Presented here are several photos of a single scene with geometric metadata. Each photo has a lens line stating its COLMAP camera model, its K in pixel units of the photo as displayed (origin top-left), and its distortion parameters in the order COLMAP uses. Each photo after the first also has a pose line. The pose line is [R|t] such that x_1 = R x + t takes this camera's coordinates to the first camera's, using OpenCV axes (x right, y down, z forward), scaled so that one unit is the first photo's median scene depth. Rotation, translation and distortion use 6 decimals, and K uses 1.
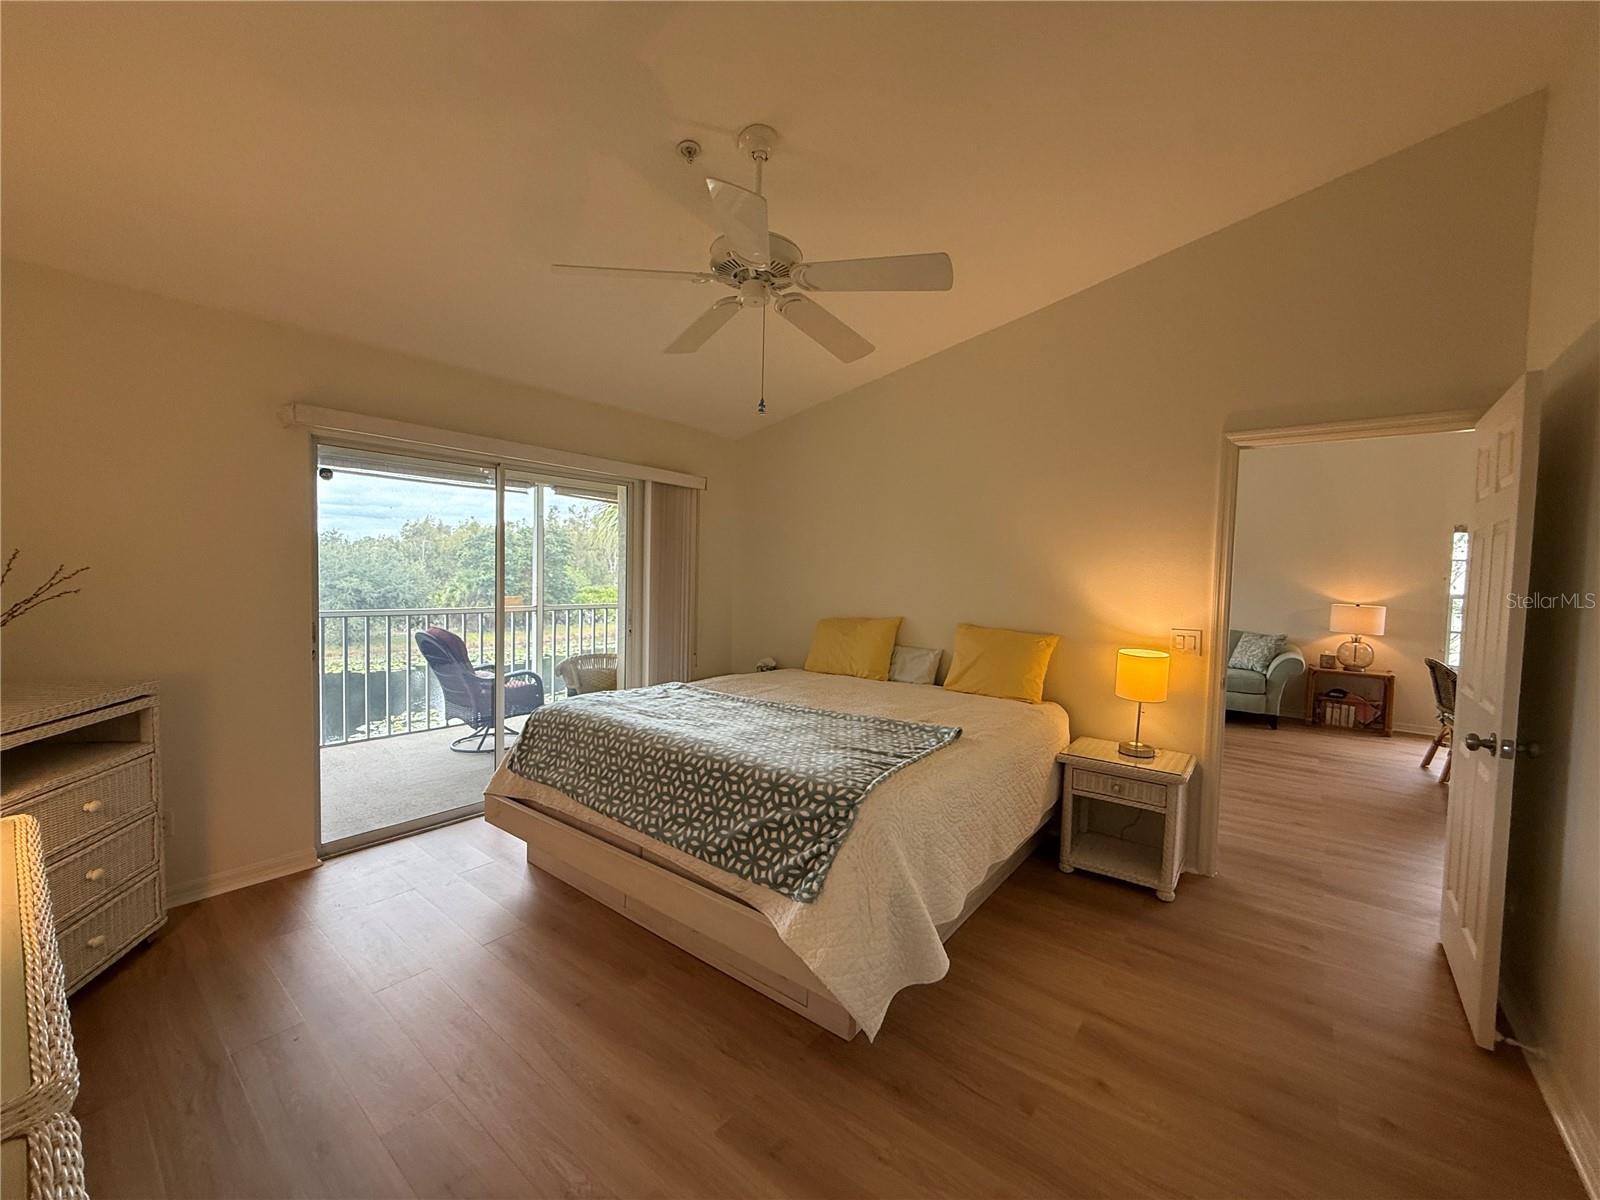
lens RADIAL K [[636.8, 0, 800.4], [0, 636.8, 603.3], [0, 0, 1]] dist [-0.000050, 0.000917]
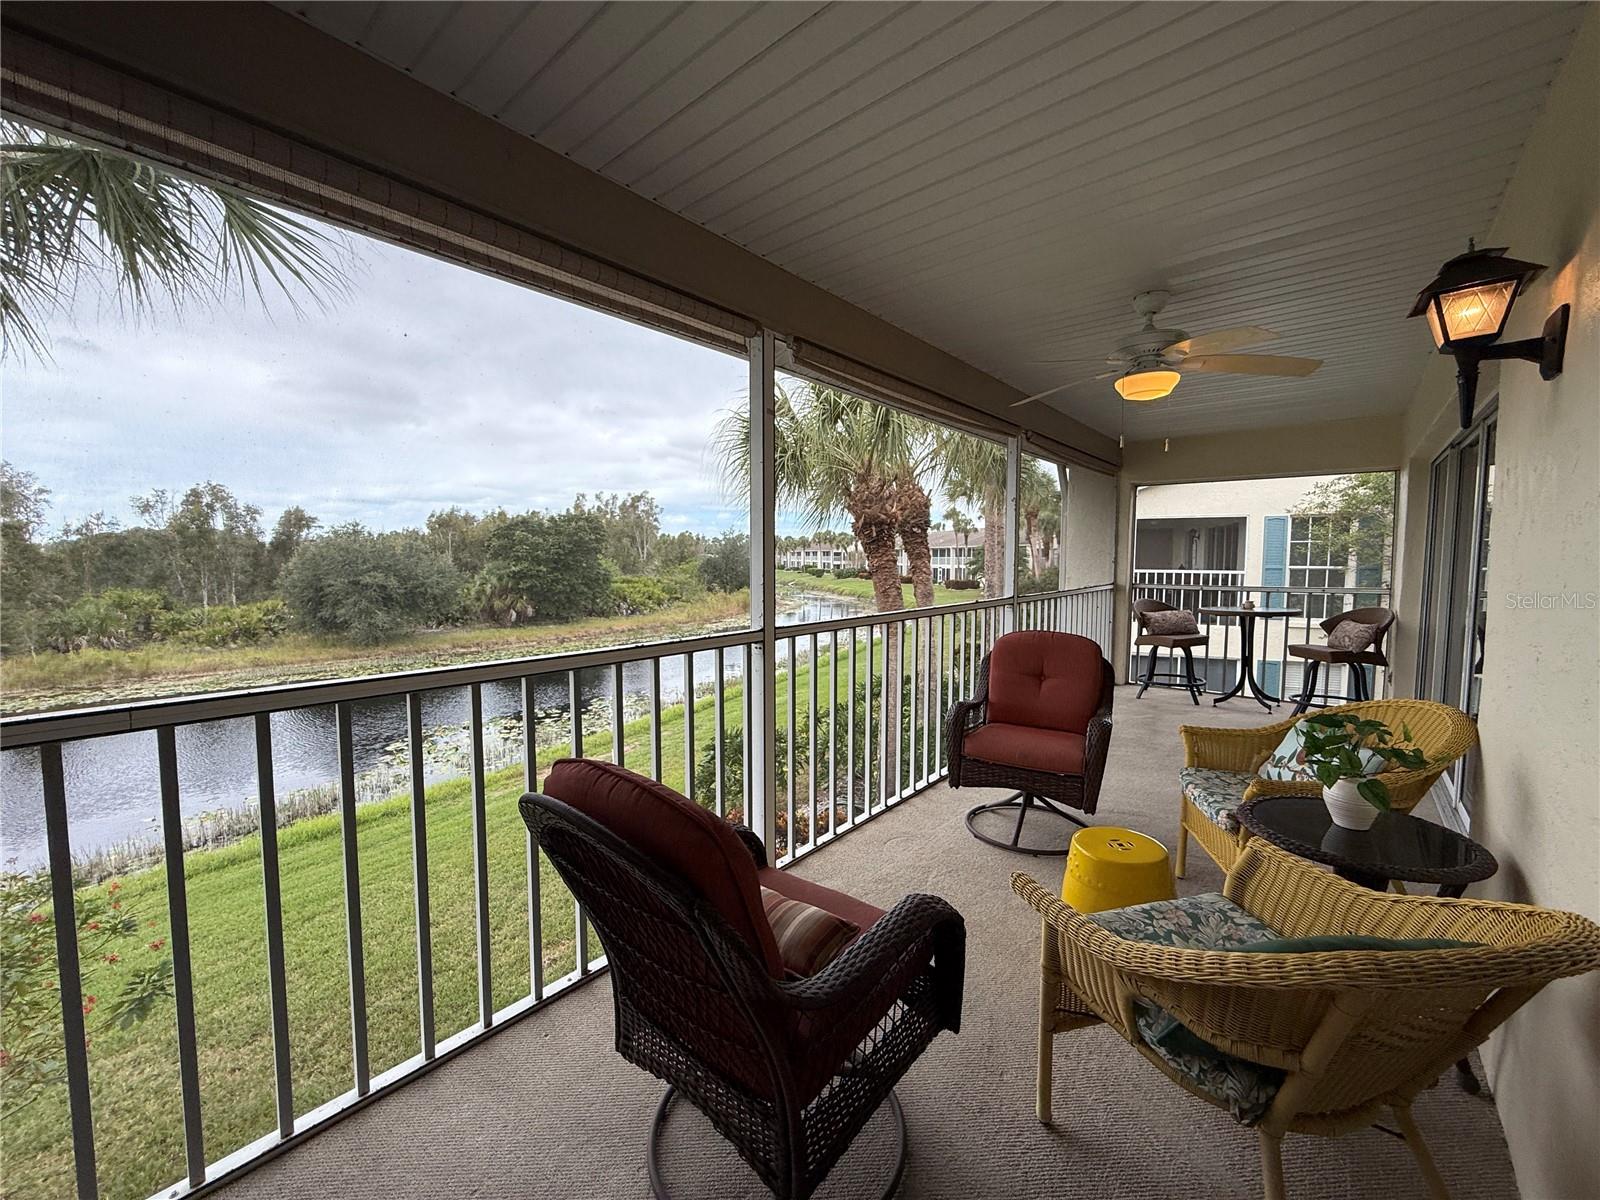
lens RADIAL K [[636.8, 0, 801.2], [0, 636.8, 601.2], [0, 0, 1]] dist [-0.000050, 0.000917]
pose [[0.999272, -0.022624, -0.030734, -0.056611], [0.023269, 0.999513, 0.020796, -0.003587], [0.030249, -0.021496, 0.999311, 0.087988]]
